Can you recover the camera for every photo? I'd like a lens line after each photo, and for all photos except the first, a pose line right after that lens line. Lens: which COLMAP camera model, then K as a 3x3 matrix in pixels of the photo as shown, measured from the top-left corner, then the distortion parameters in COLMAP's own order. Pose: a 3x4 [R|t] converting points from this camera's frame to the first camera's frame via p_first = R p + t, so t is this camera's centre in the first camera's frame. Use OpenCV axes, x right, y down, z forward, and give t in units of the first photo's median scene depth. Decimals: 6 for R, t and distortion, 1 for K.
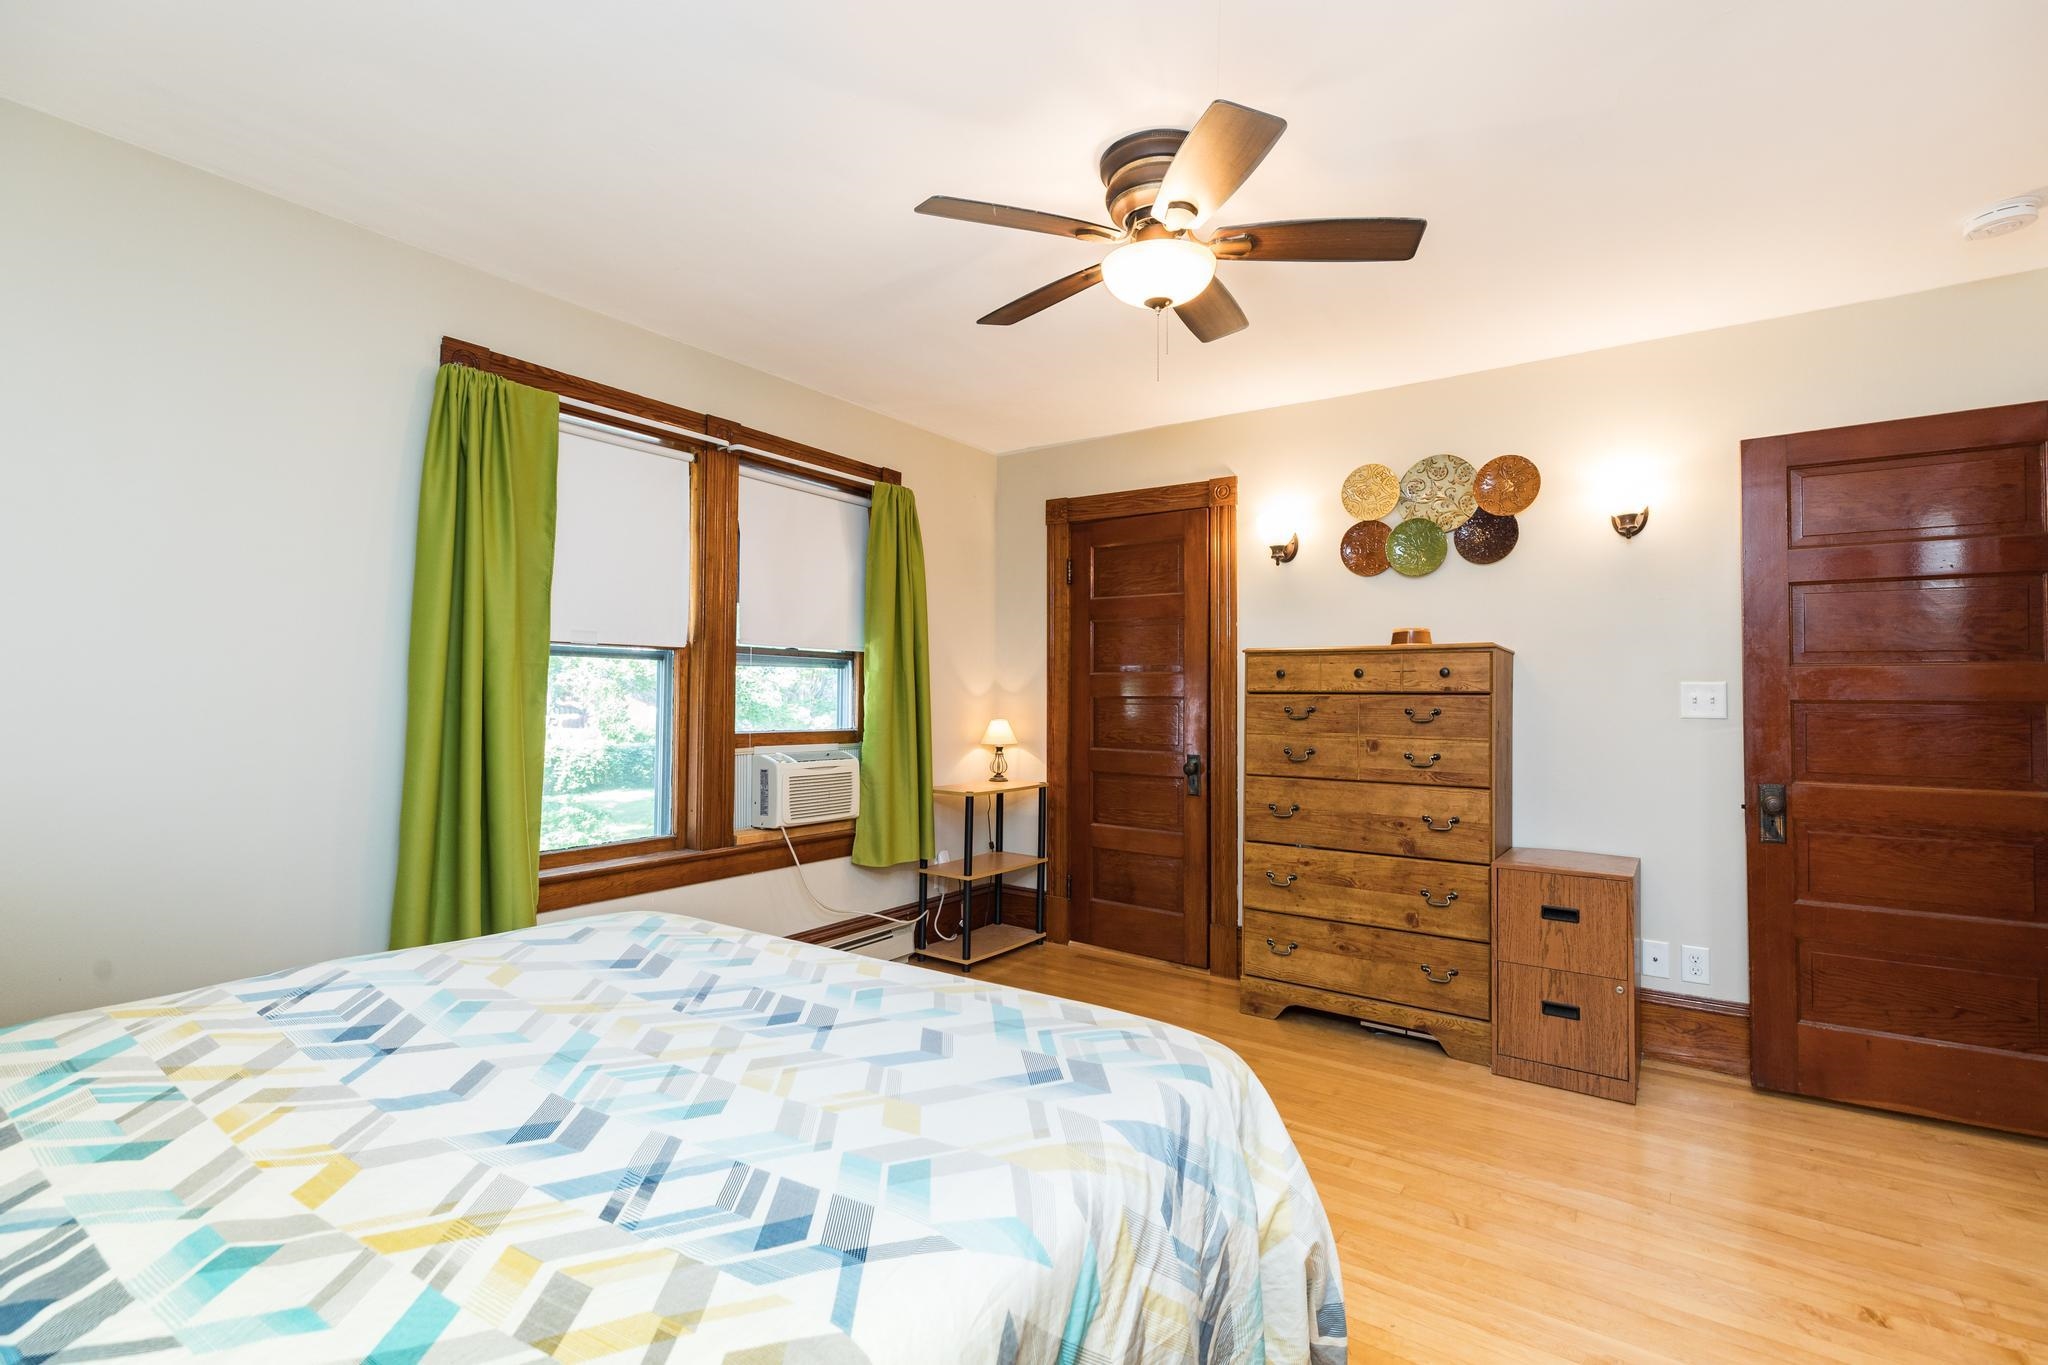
lens RADIAL K [[937.9, 0, 1023.8], [0, 937.9, 675.9], [0, 0, 1]] dist [0.005597, -0.000616]
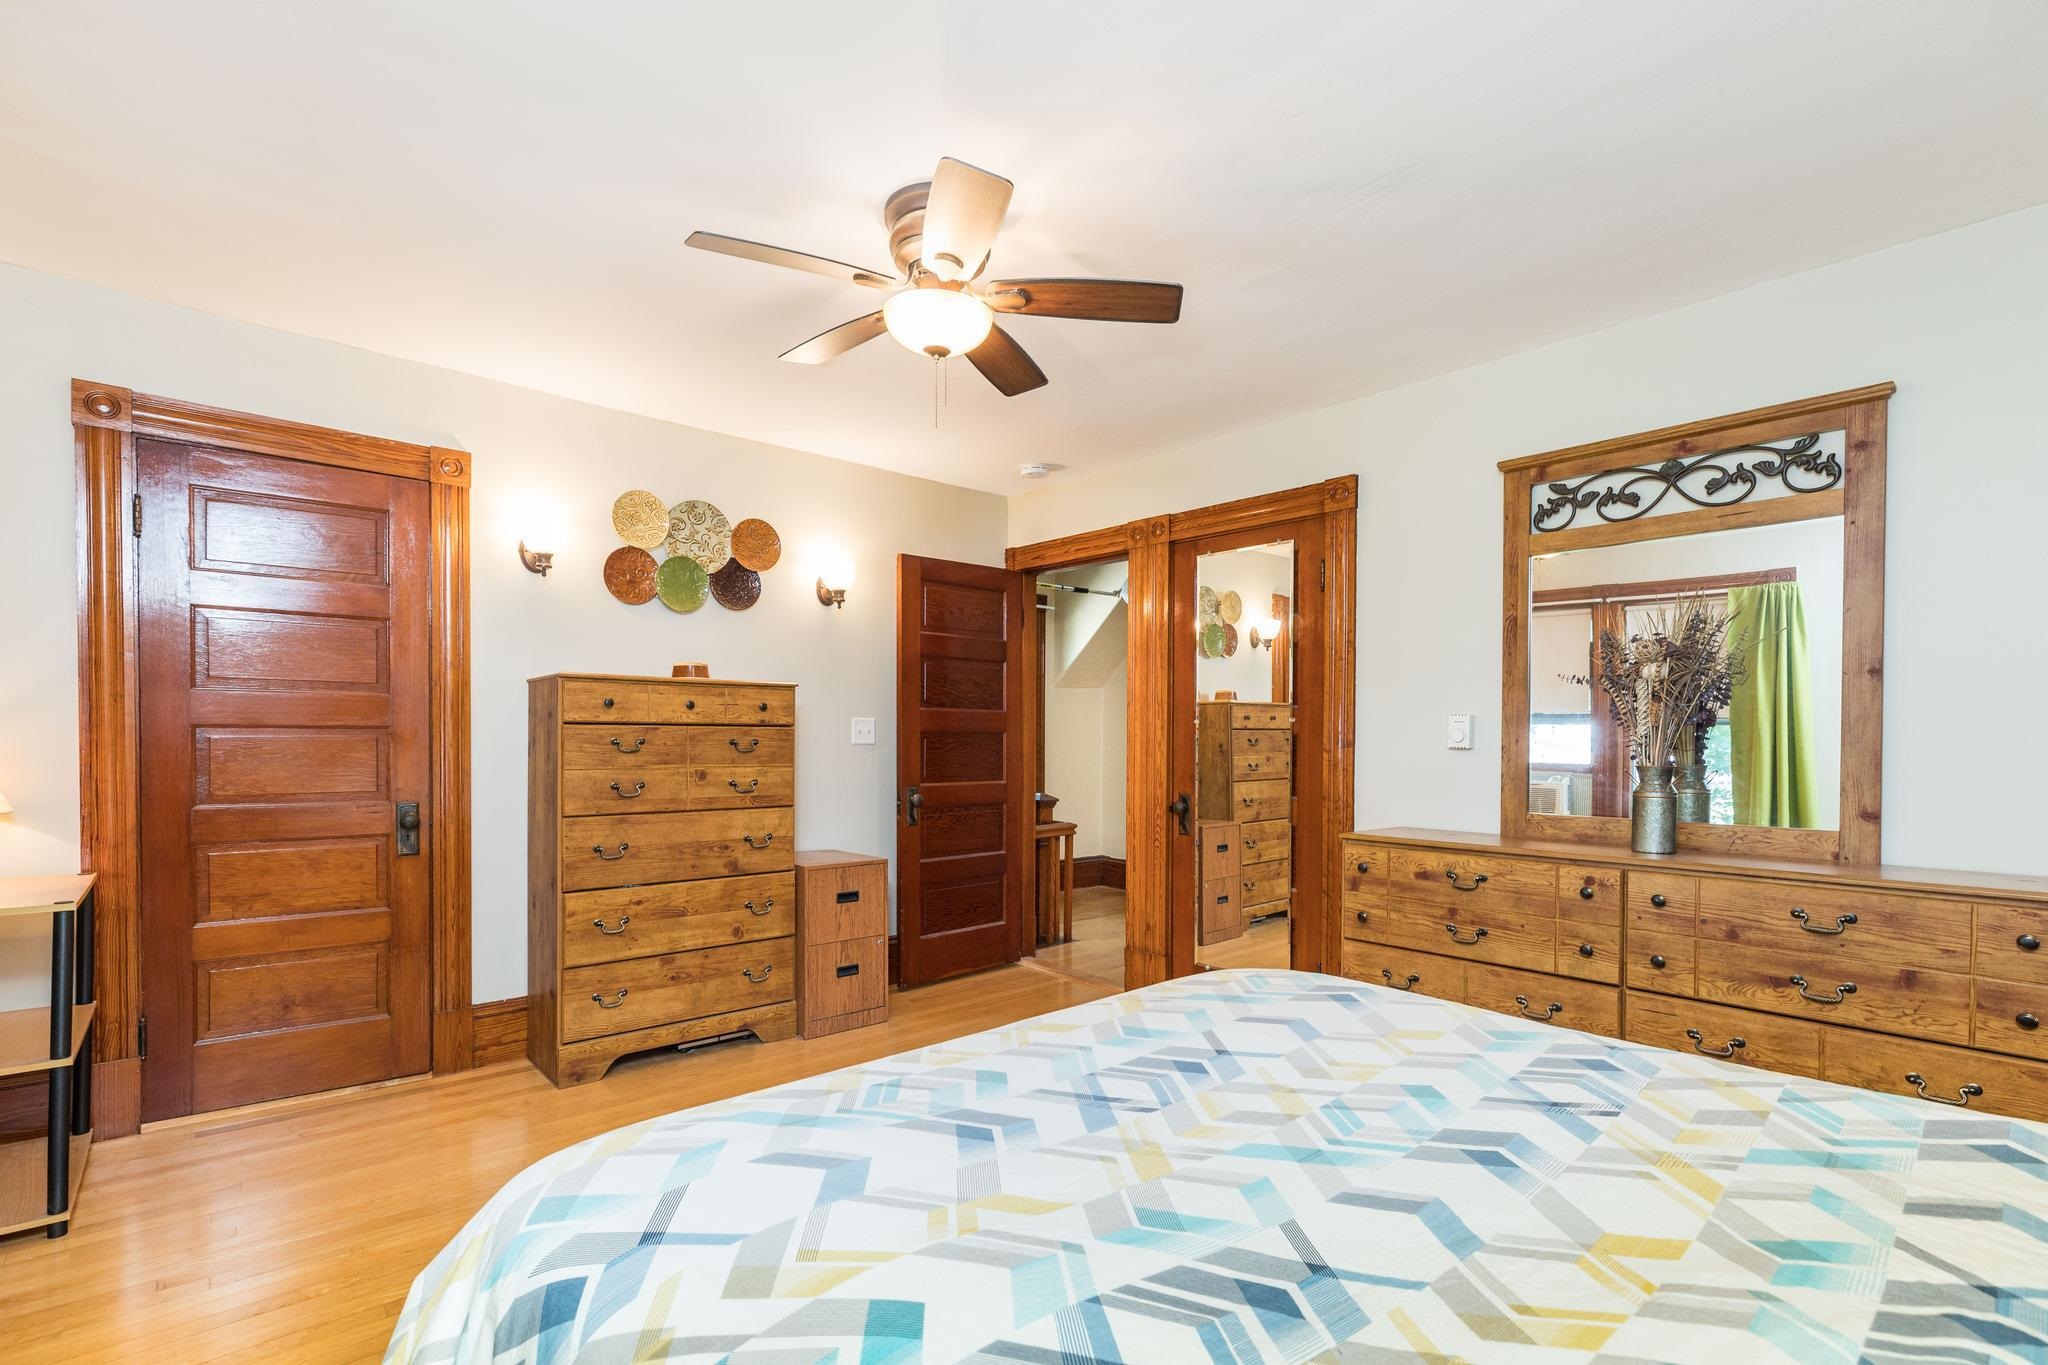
lens RADIAL K [[937.9, 0, 1004.0], [0, 937.9, 745.5], [0, 0, 1]] dist [0.005597, -0.000616]
pose [[0.245401, -0.017021, 0.969272, -0.547598], [-0.027768, 0.999312, 0.024579, 0.006610], [-0.969024, -0.032947, 0.244759, 0.424838]]
